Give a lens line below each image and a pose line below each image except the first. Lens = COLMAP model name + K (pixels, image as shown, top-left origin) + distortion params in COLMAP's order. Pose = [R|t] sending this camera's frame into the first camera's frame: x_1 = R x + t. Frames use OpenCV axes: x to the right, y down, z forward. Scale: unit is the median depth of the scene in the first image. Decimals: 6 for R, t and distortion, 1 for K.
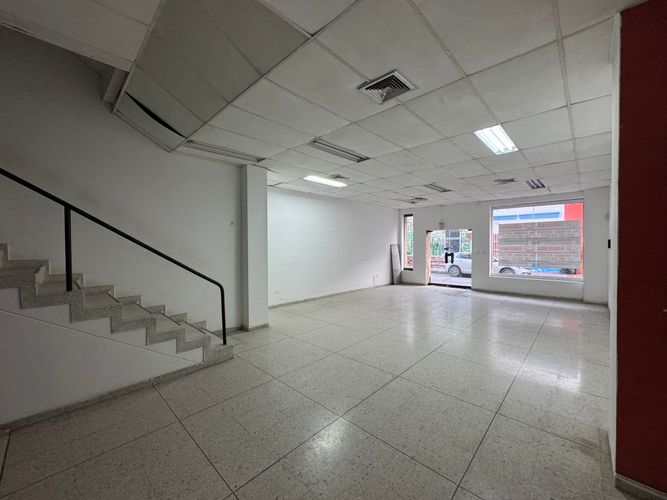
lens RADIAL K [[266.2, 0, 332.9], [0, 266.2, 248.7], [0, 0, 1]] dist [-0.001667, 0.000181]
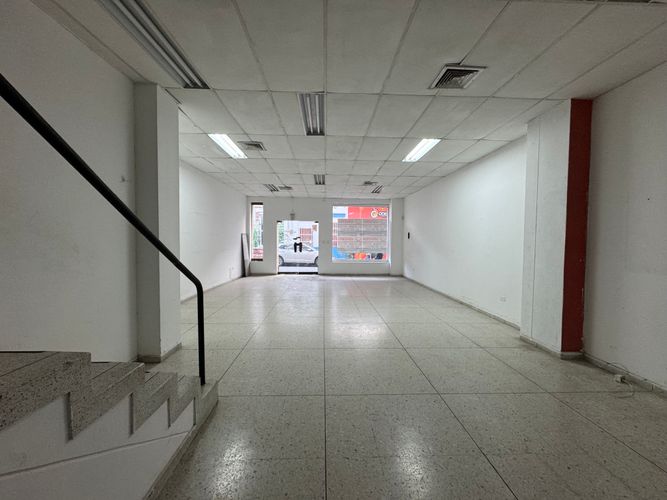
lens RADIAL K [[266.2, 0, 333.2], [0, 266.2, 249.9], [0, 0, 1]] dist [-0.001667, 0.000181]
pose [[0.702899, -0.014332, 0.711146, -0.253293], [-0.005580, 0.999655, 0.025662, 0.018930], [-0.711268, -0.022006, 0.702576, 0.159127]]
